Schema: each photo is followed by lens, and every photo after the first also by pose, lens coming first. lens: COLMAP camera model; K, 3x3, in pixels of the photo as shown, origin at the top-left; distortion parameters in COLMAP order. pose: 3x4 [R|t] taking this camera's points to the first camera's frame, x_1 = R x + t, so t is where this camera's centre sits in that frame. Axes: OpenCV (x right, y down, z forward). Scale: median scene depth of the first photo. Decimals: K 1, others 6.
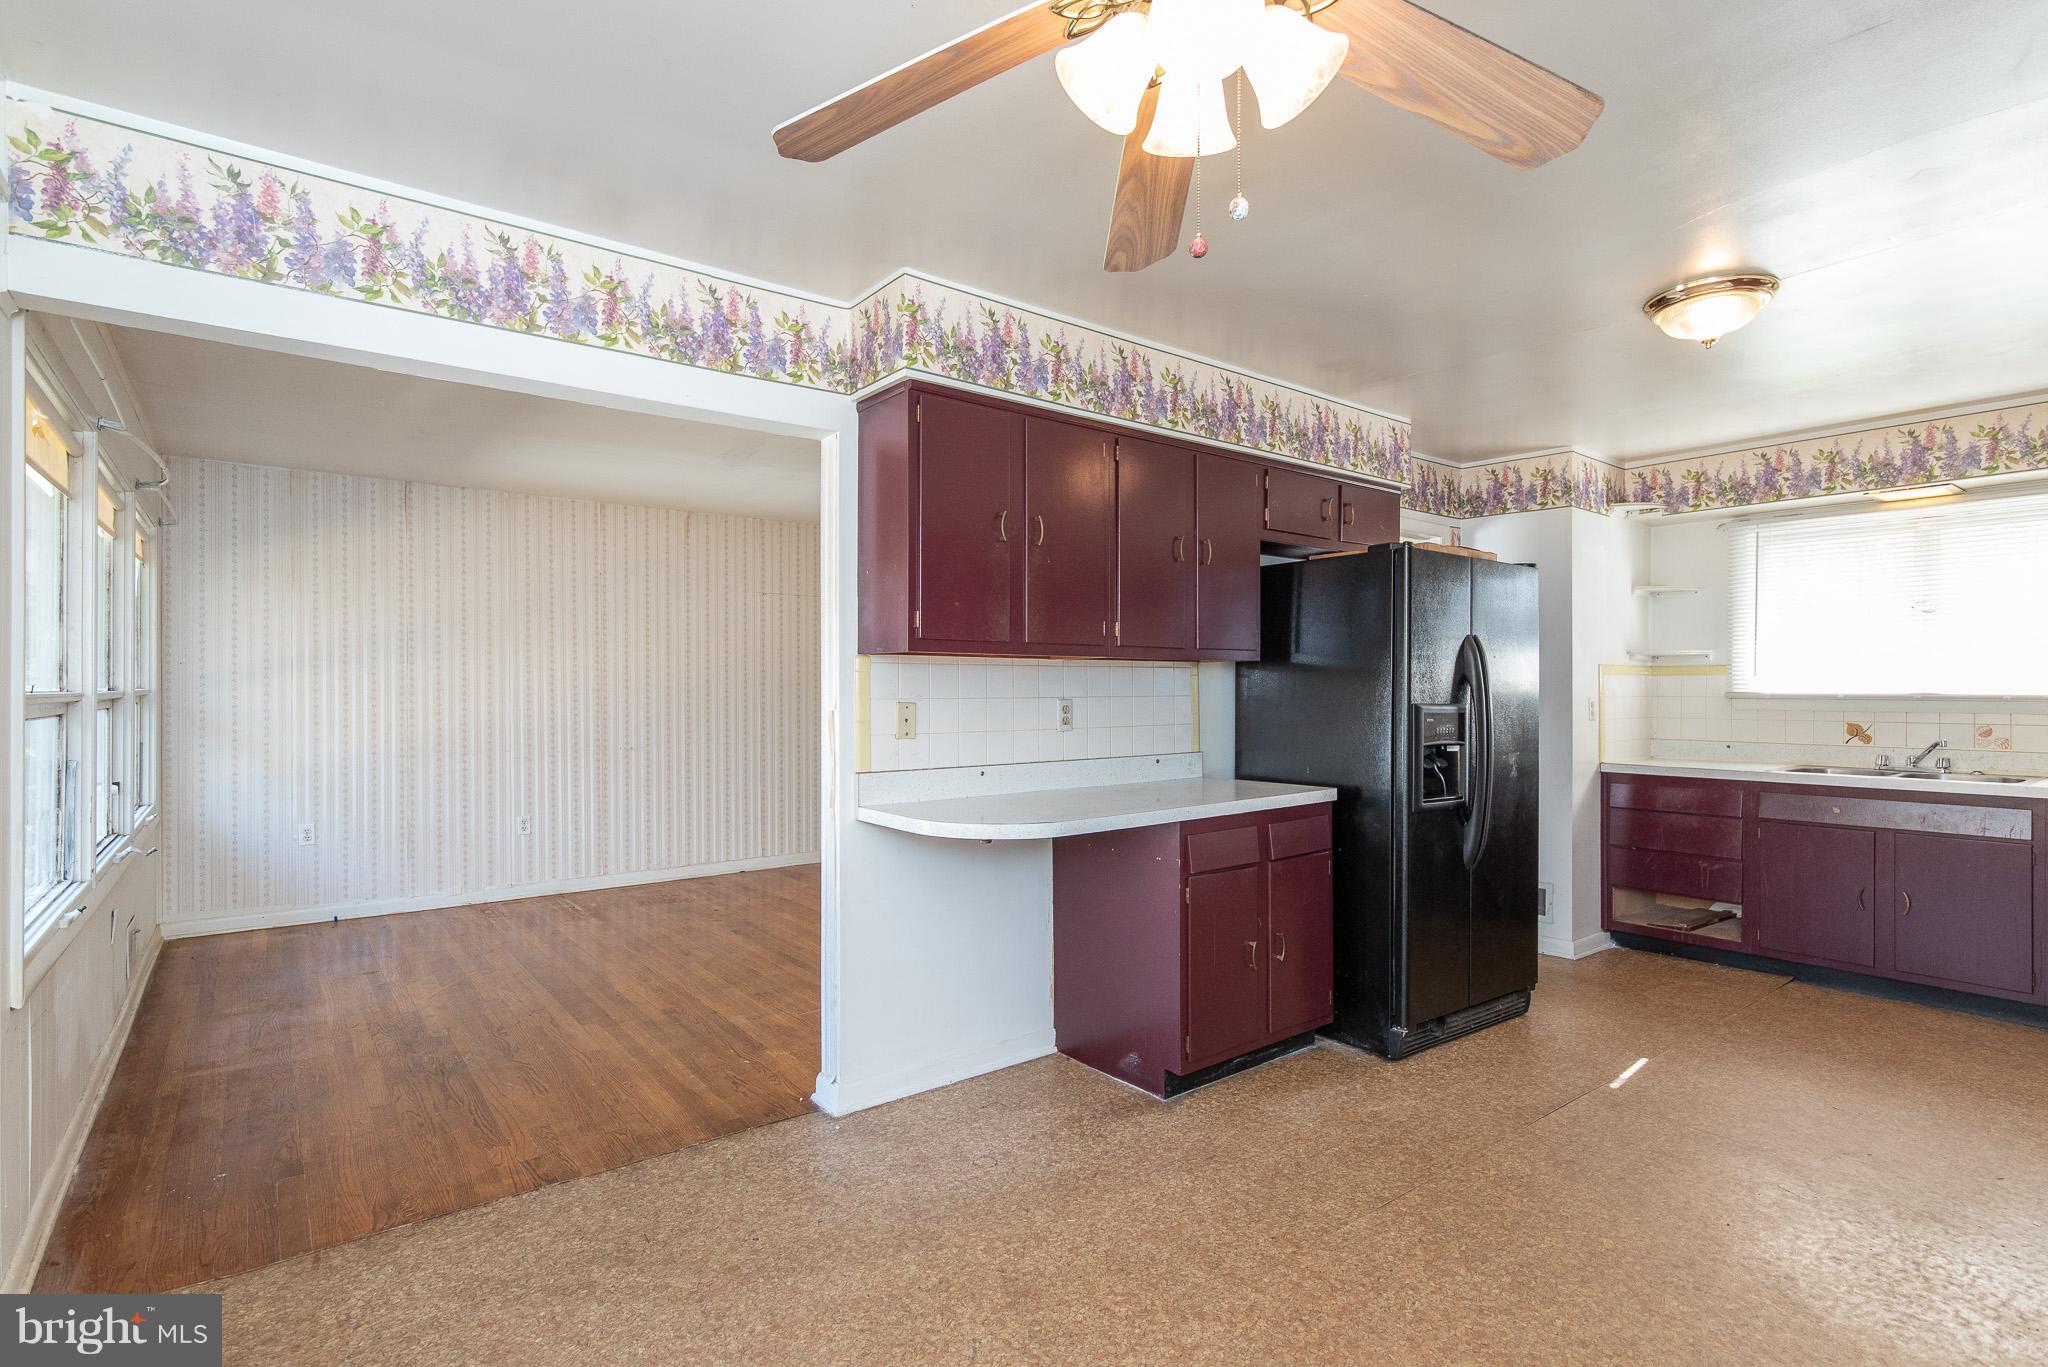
lens RADIAL K [[984.9, 0, 989.7], [0, 984.9, 686.4], [0, 0, 1]] dist [-0.001566, 0.001033]
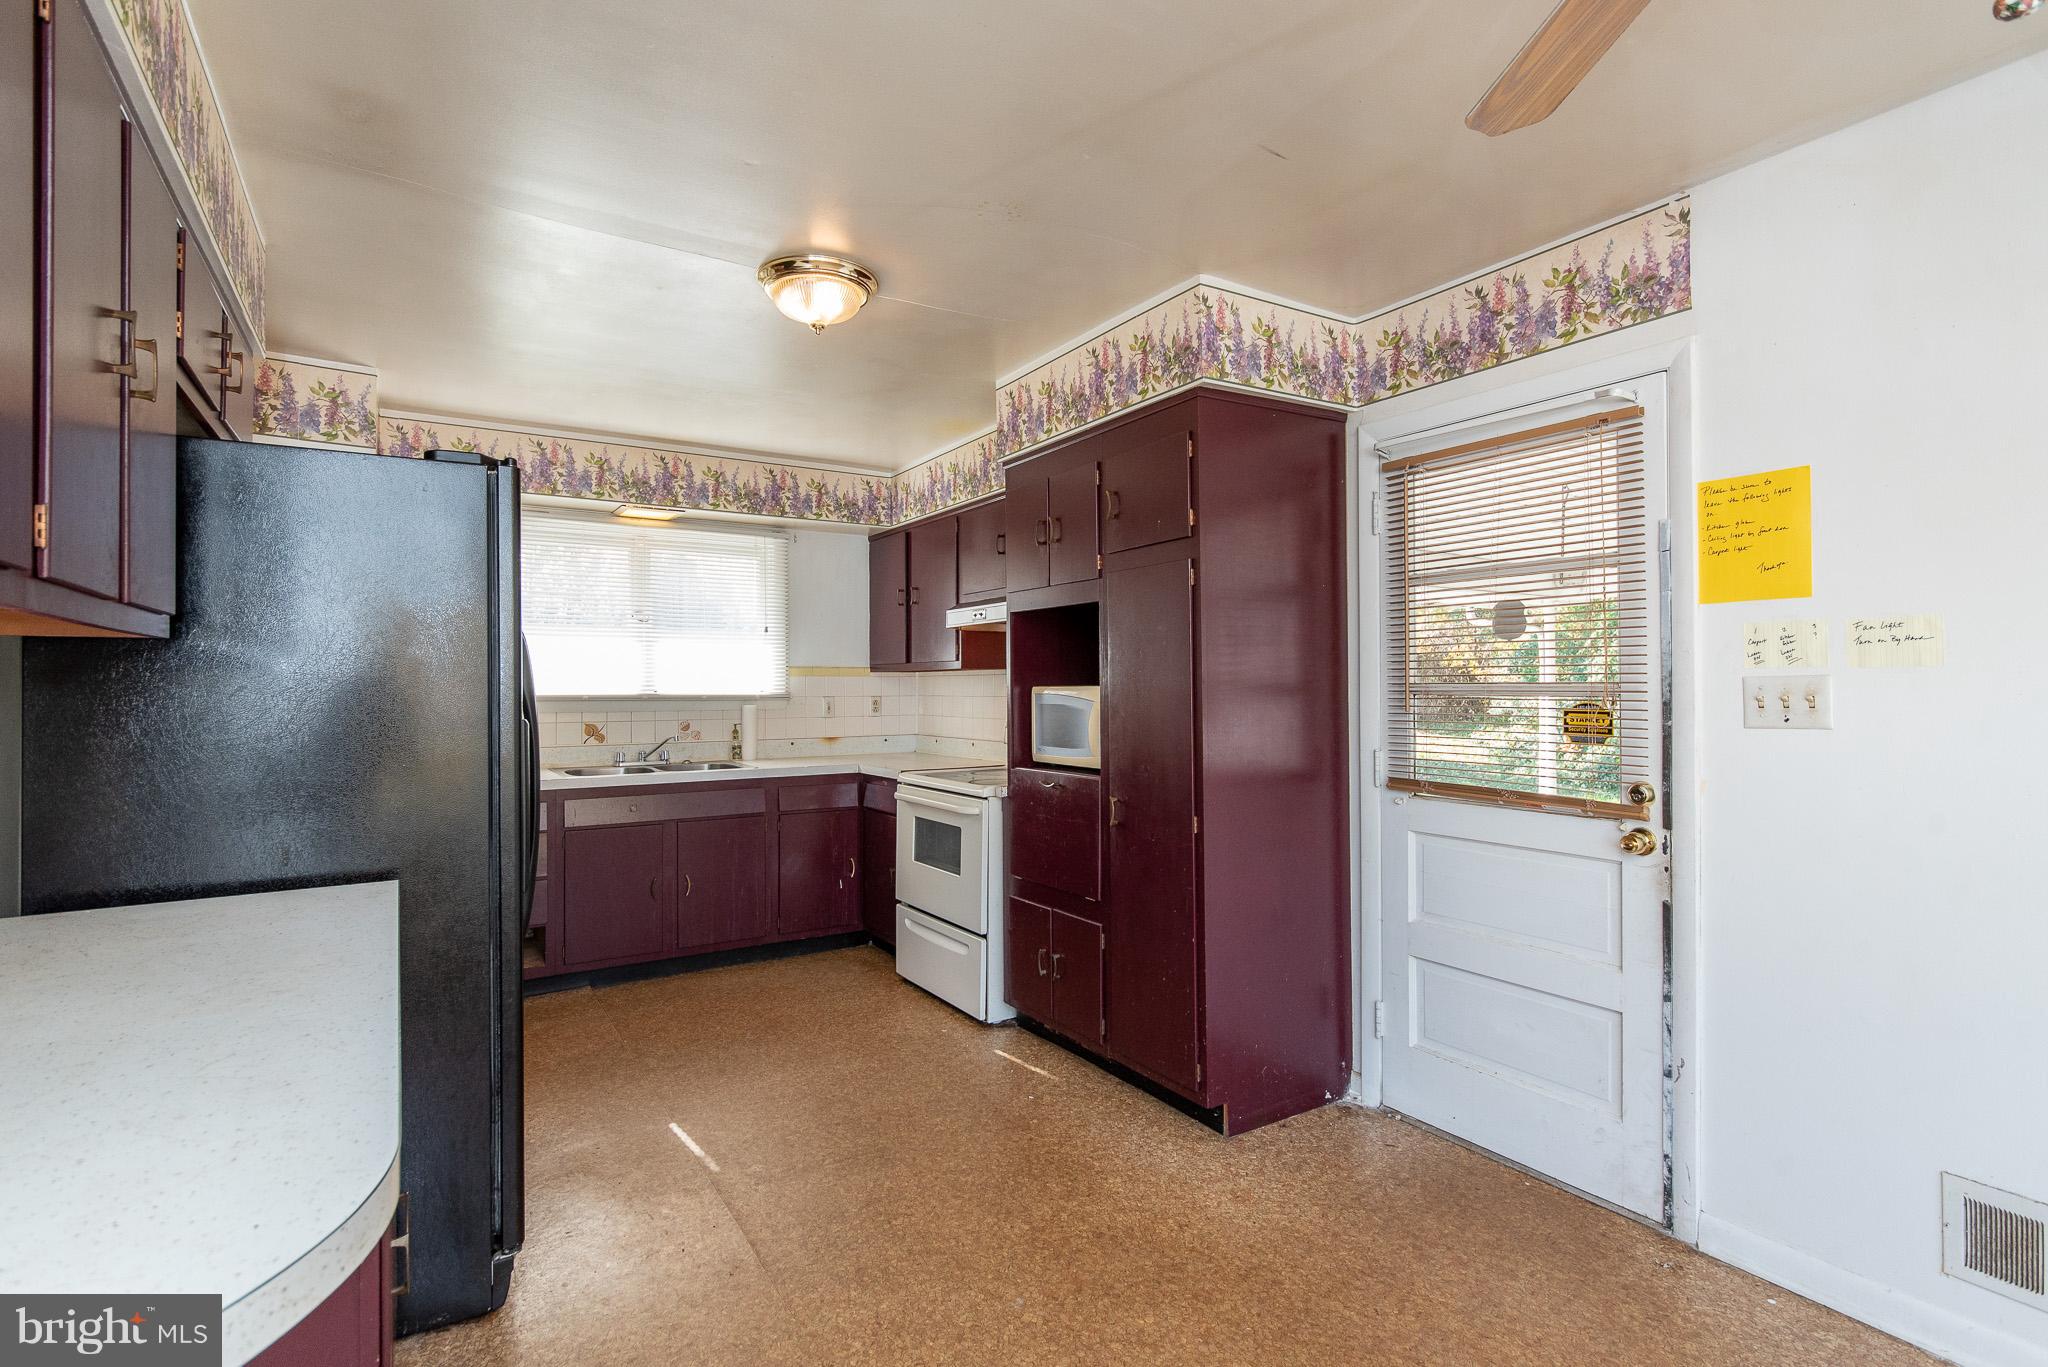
lens RADIAL K [[1002.2, 0, 1038.0], [0, 1002.2, 679.3], [0, 0, 1]] dist [-0.000774, -0.000530]
pose [[0.070828, 0.004870, 0.997477, -0.154721], [0.001766, 0.999986, -0.005008, -0.003389], [-0.997487, 0.002116, 0.070818, 0.502274]]
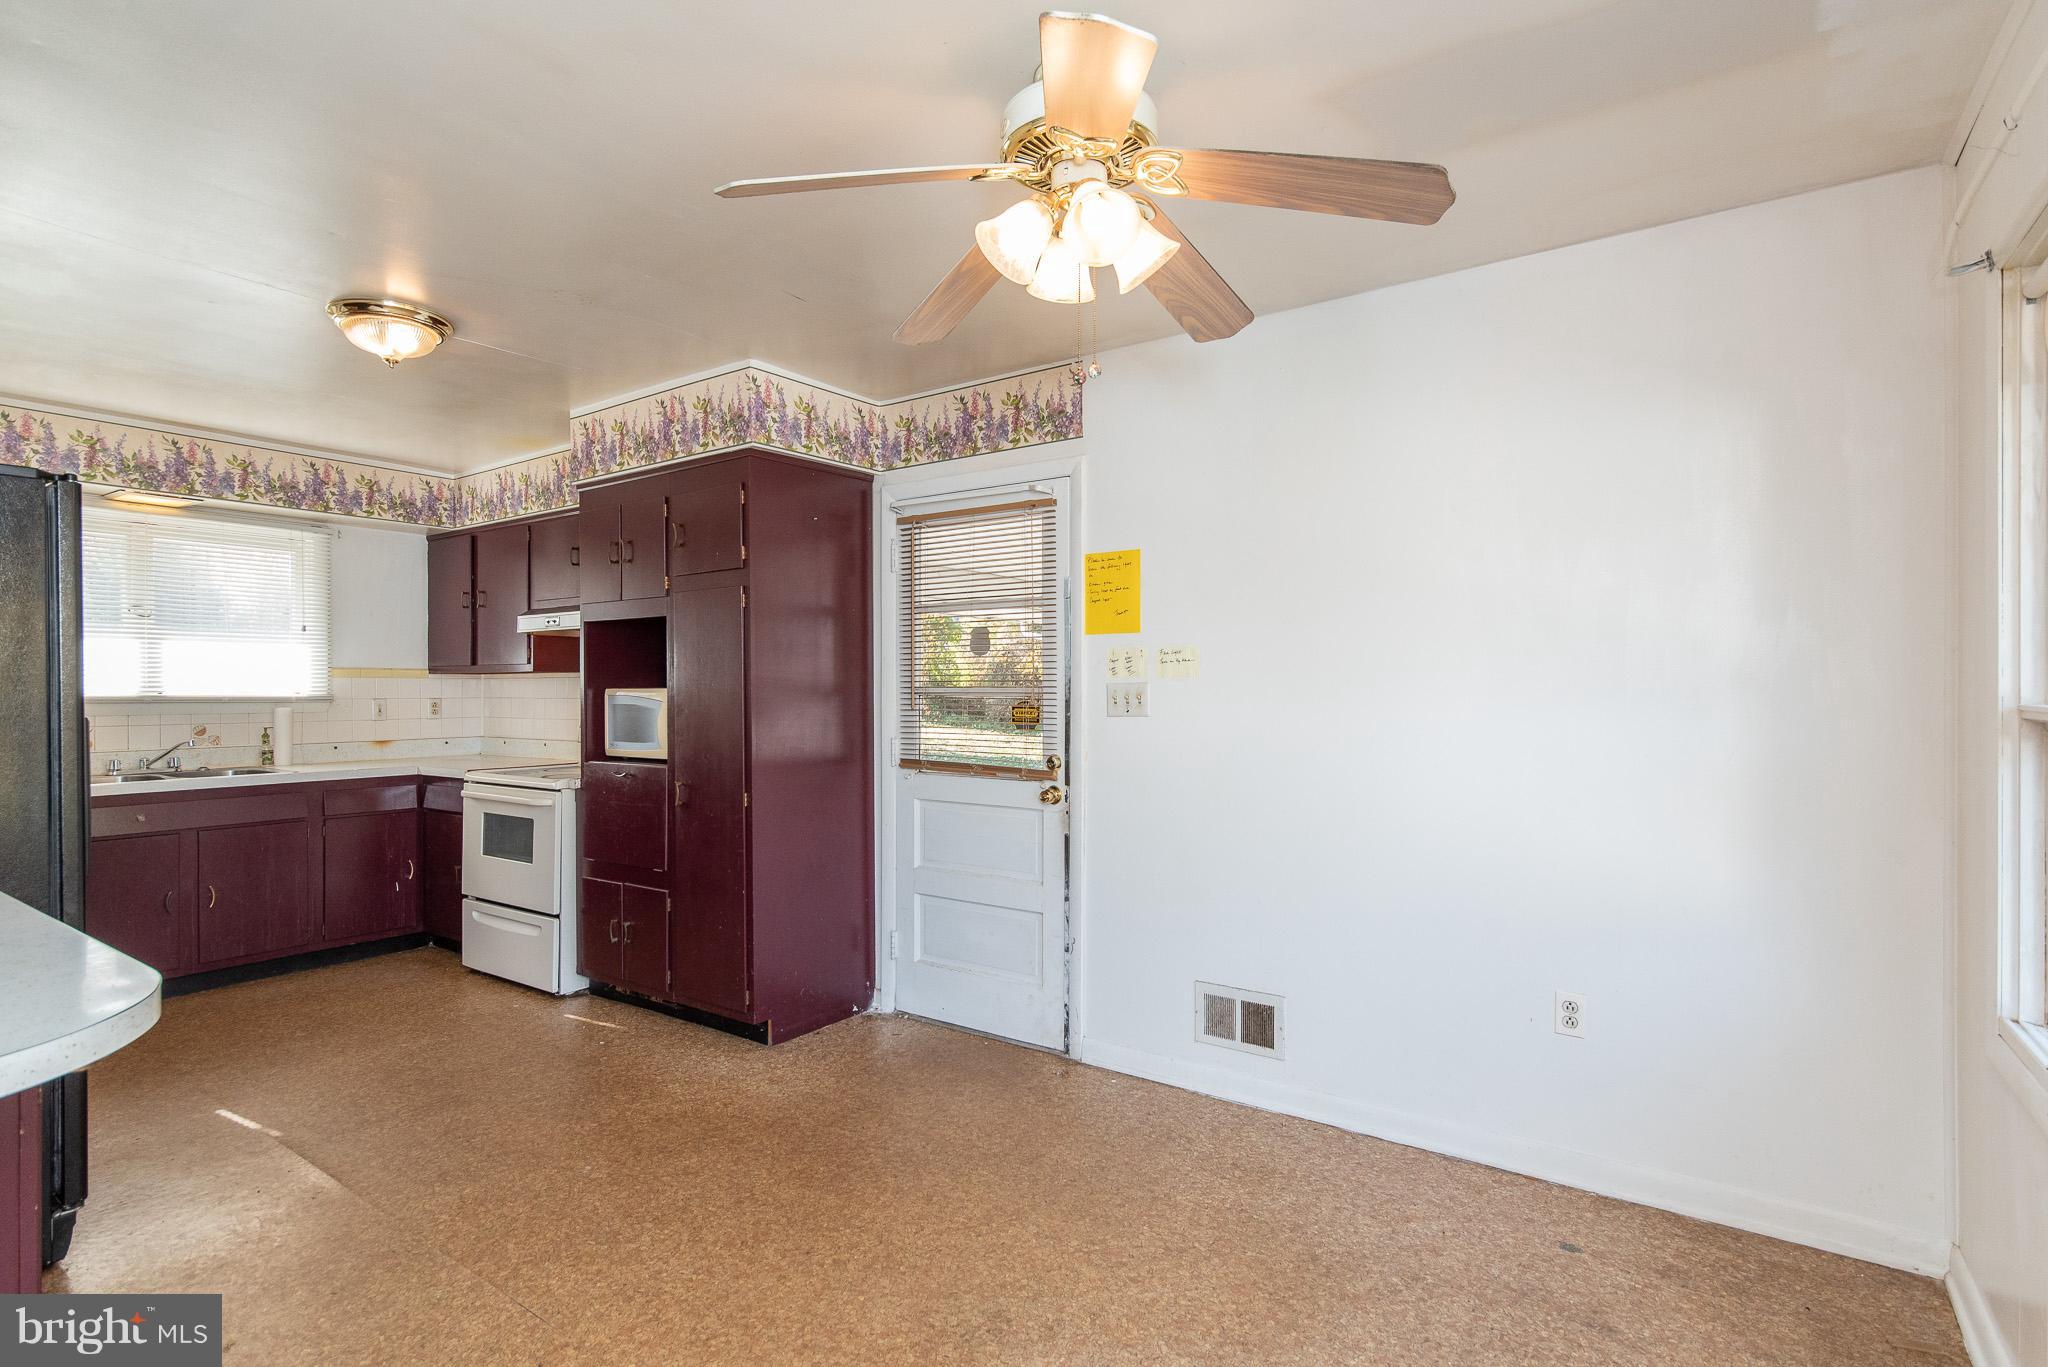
lens RADIAL K [[1027.5, 0, 1055.8], [0, 1027.5, 689.9], [0, 0, 1]] dist [-0.002629, 0.001057]
pose [[-0.322628, -0.002314, 0.946523, -0.376706], [-0.001632, 0.999997, 0.001889, -0.002808], [-0.946524, -0.000935, -0.322631, 0.475910]]
